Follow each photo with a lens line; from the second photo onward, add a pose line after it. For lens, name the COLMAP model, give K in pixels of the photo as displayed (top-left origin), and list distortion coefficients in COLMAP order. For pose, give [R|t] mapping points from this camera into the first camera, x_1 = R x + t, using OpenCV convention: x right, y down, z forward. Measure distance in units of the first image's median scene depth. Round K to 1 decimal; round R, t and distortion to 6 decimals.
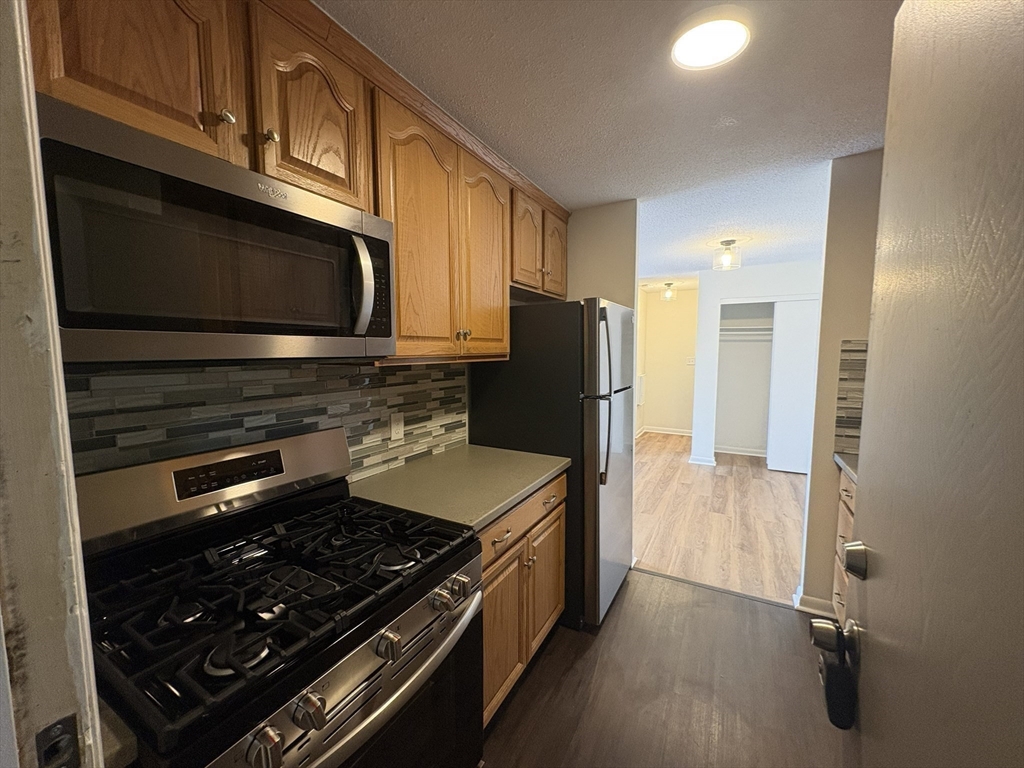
lens RADIAL K [[405.9, 0, 509.9], [0, 405.9, 382.7], [0, 0, 1]] dist [0.000783, 0.000292]
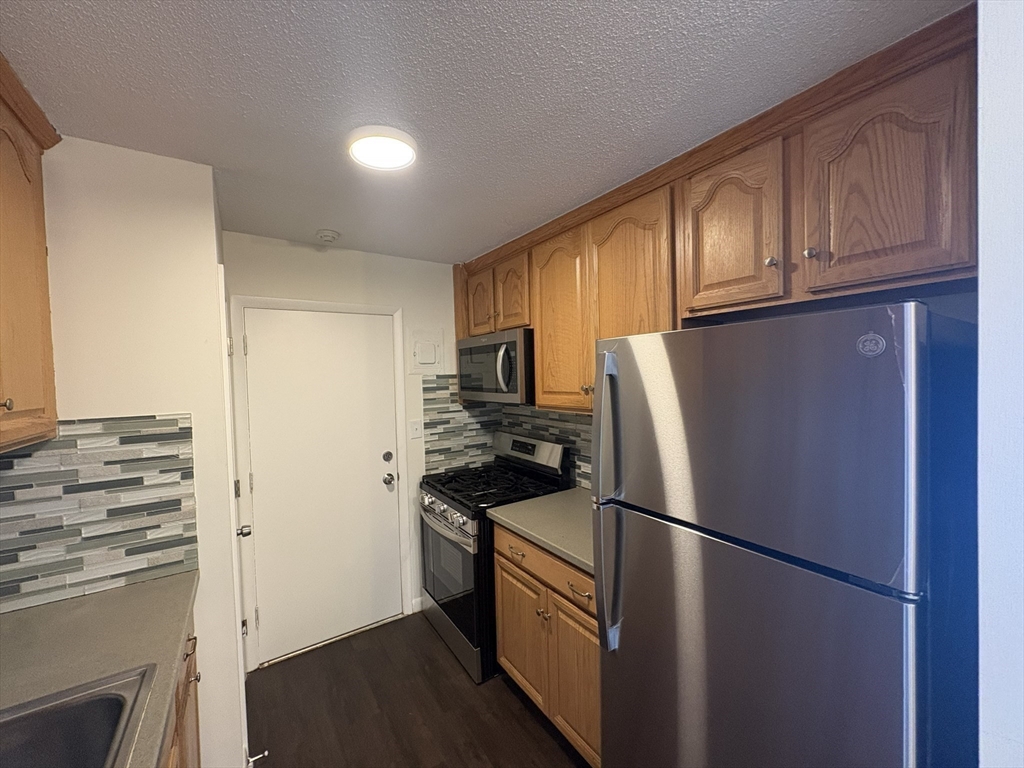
lens RADIAL K [[405.9, 0, 512.4], [0, 405.9, 386.2], [0, 0, 1]] dist [0.000783, 0.000292]
pose [[-0.456621, 0.040893, -0.888721, 1.111726], [-0.045478, 0.996564, 0.069221, -0.227878], [0.888498, 0.072026, -0.453192, 1.537024]]
